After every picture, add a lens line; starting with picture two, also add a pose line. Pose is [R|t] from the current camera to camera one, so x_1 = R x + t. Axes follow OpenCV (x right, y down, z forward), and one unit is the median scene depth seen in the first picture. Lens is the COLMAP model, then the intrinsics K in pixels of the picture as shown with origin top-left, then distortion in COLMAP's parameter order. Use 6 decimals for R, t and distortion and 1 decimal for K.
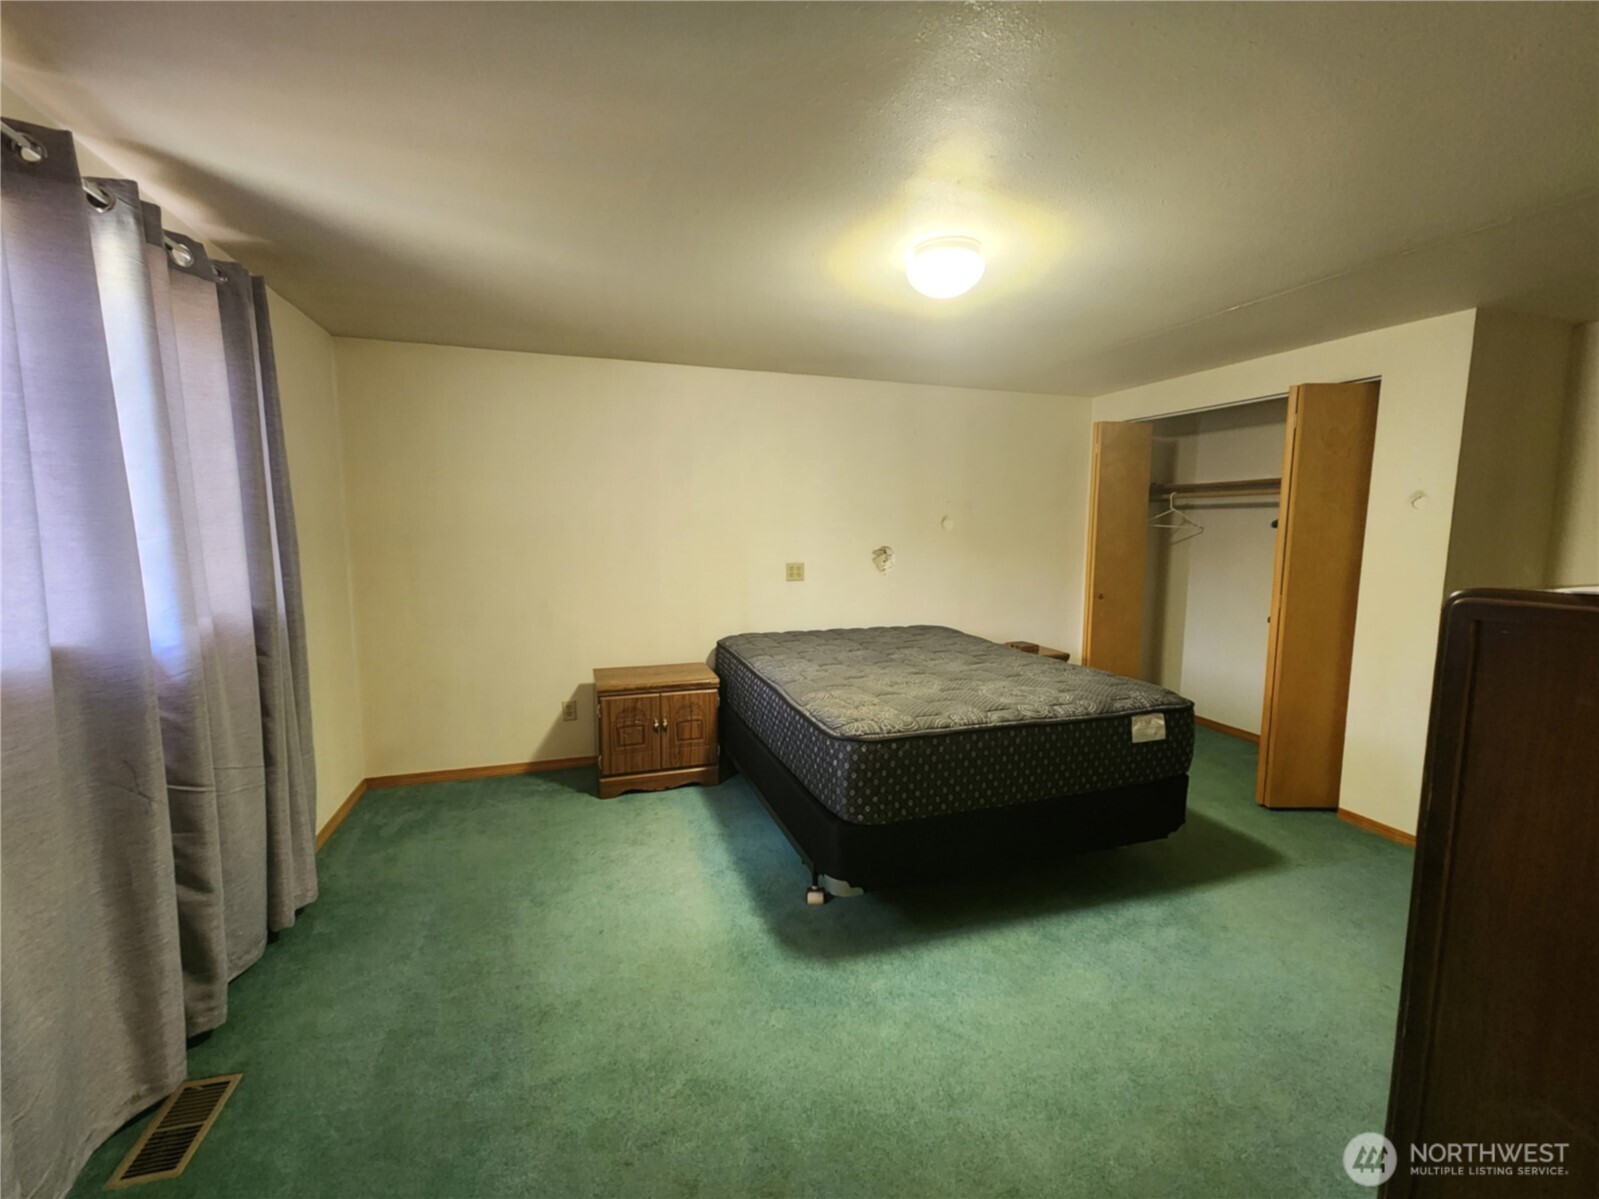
lens RADIAL K [[642.2, 0, 792.0], [0, 642.2, 598.6], [0, 0, 1]] dist [0.002990, -0.001530]
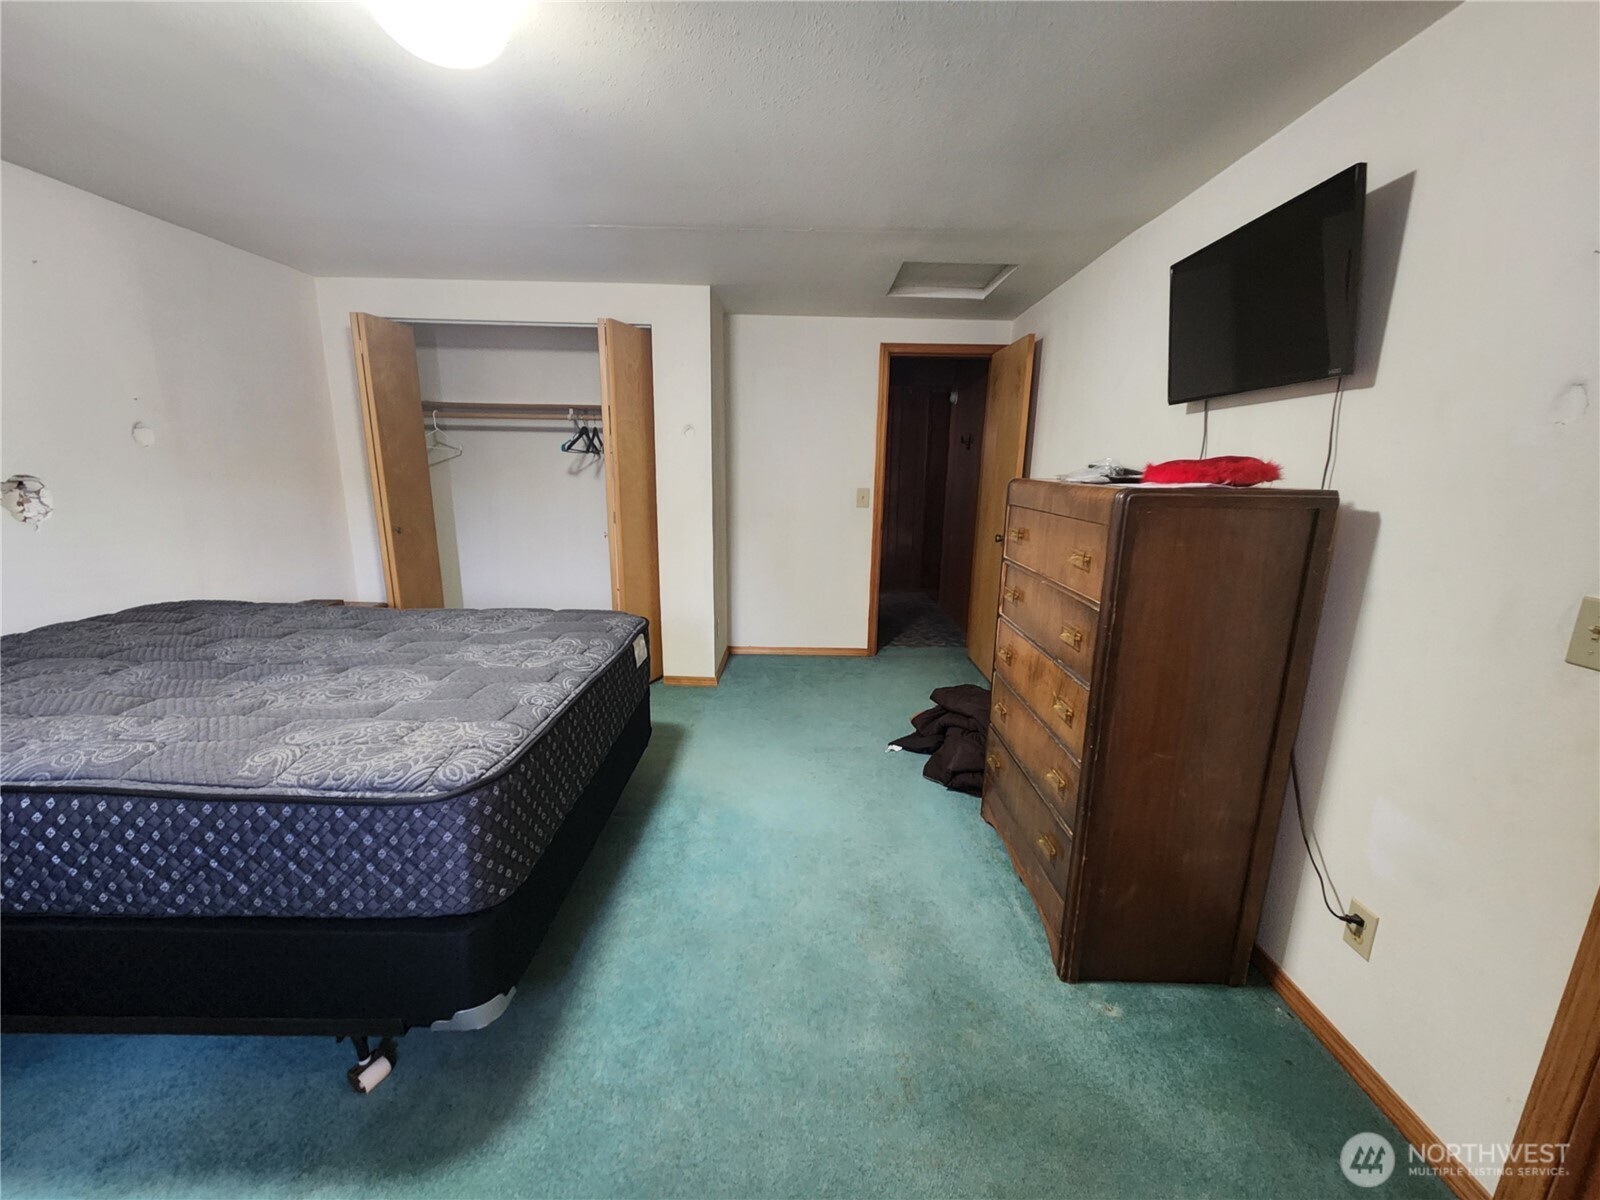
lens RADIAL K [[642.6, 0, 794.6], [0, 642.6, 608.4], [0, 0, 1]] dist [0.002990, -0.001530]
pose [[0.344140, -0.207040, 0.915807, -0.219001], [0.087135, 0.978218, 0.188407, -0.026096], [-0.934866, 0.014960, 0.354684, 0.320673]]
